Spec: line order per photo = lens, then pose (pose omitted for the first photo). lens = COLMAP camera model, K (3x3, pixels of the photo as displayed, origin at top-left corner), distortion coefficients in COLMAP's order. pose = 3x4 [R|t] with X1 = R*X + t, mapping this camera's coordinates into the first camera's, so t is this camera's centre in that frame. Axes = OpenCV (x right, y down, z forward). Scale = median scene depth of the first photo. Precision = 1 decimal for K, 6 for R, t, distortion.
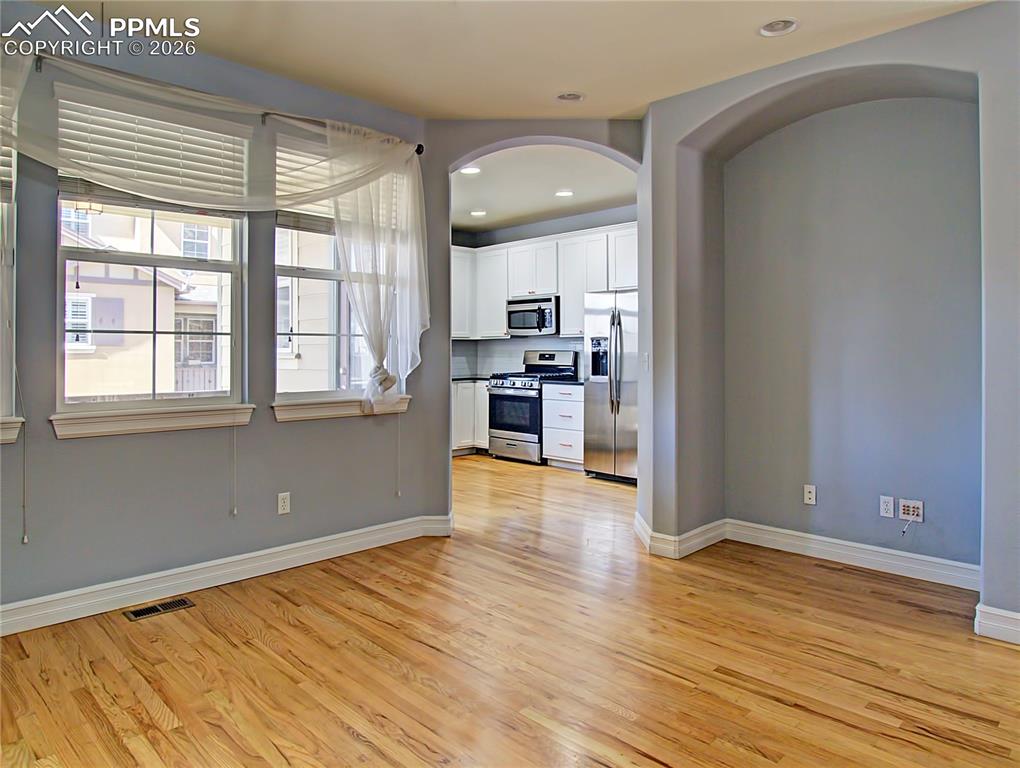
lens RADIAL K [[670.6, 0, 512.0], [0, 670.6, 358.2], [0, 0, 1]] dist [-0.009689, -0.004448]
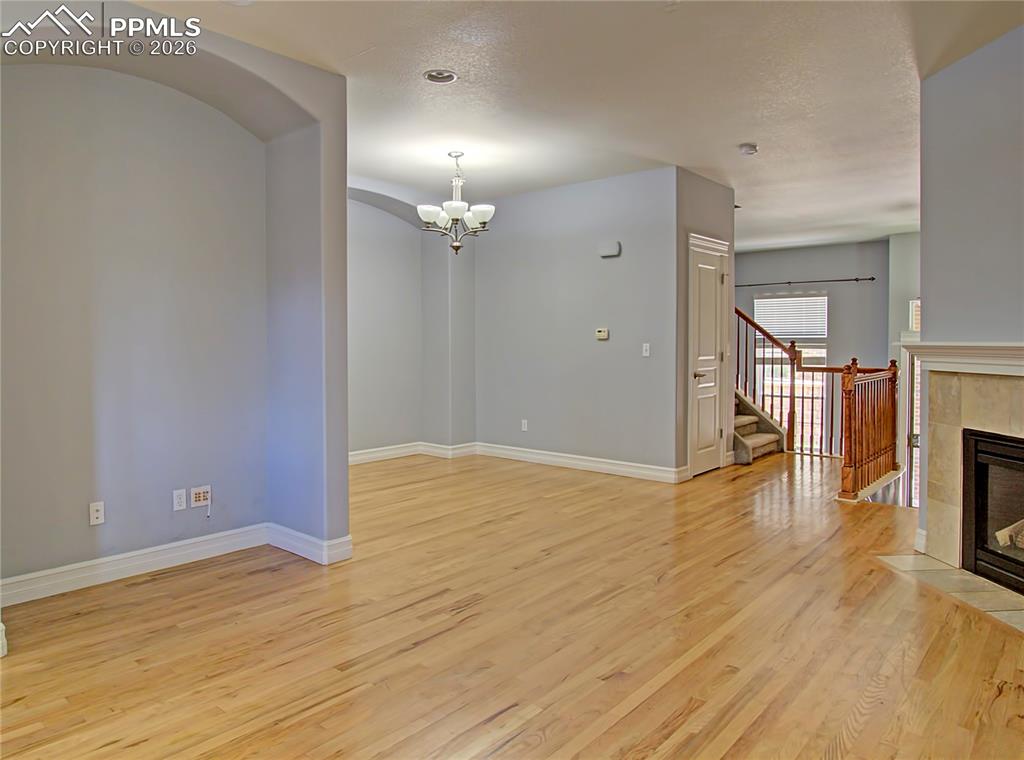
lens RADIAL K [[673.8, 0, 514.6], [0, 673.8, 365.9], [0, 0, 1]] dist [-0.021787, 0.001446]
pose [[-0.069919, -0.033285, 0.996997, -0.572399], [0.015732, 0.999282, 0.034465, -0.007221], [-0.997429, 0.018095, -0.069345, 0.683081]]
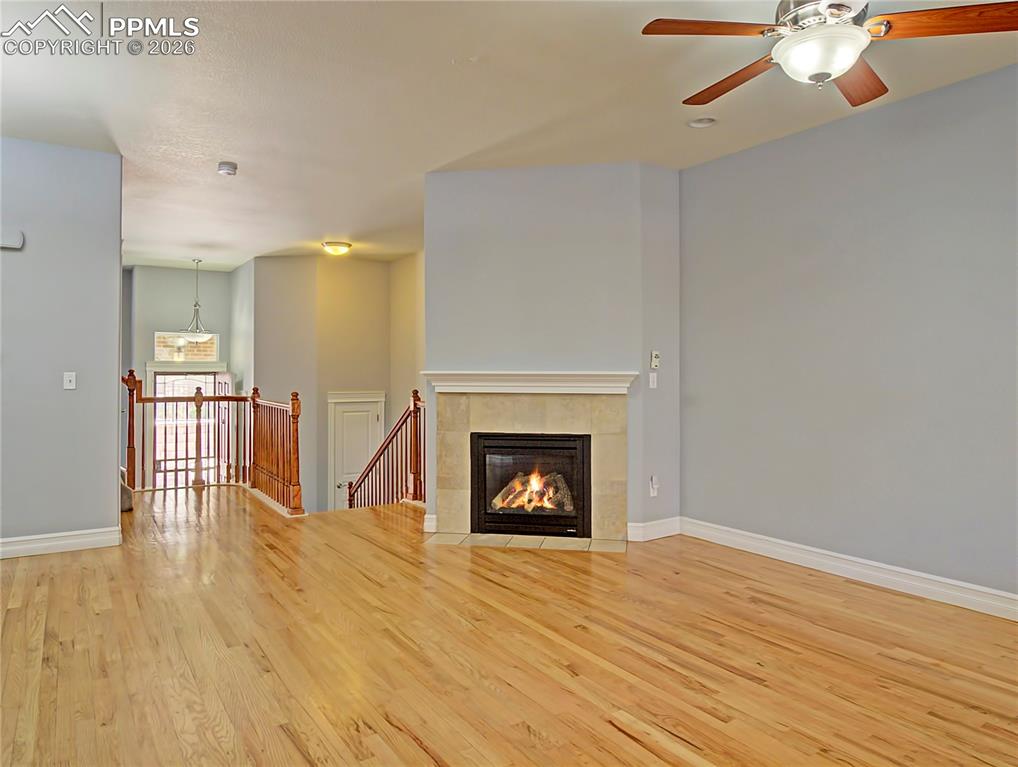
lens RADIAL K [[656.4, 0, 505.1], [0, 656.4, 376.1], [0, 0, 1]] dist [-0.020425, -0.001781]
pose [[-0.978467, -0.000431, 0.206404, 0.126219], [0.003440, 0.999825, 0.018397, -0.013592], [-0.206376, 0.018711, -0.978294, 1.387596]]
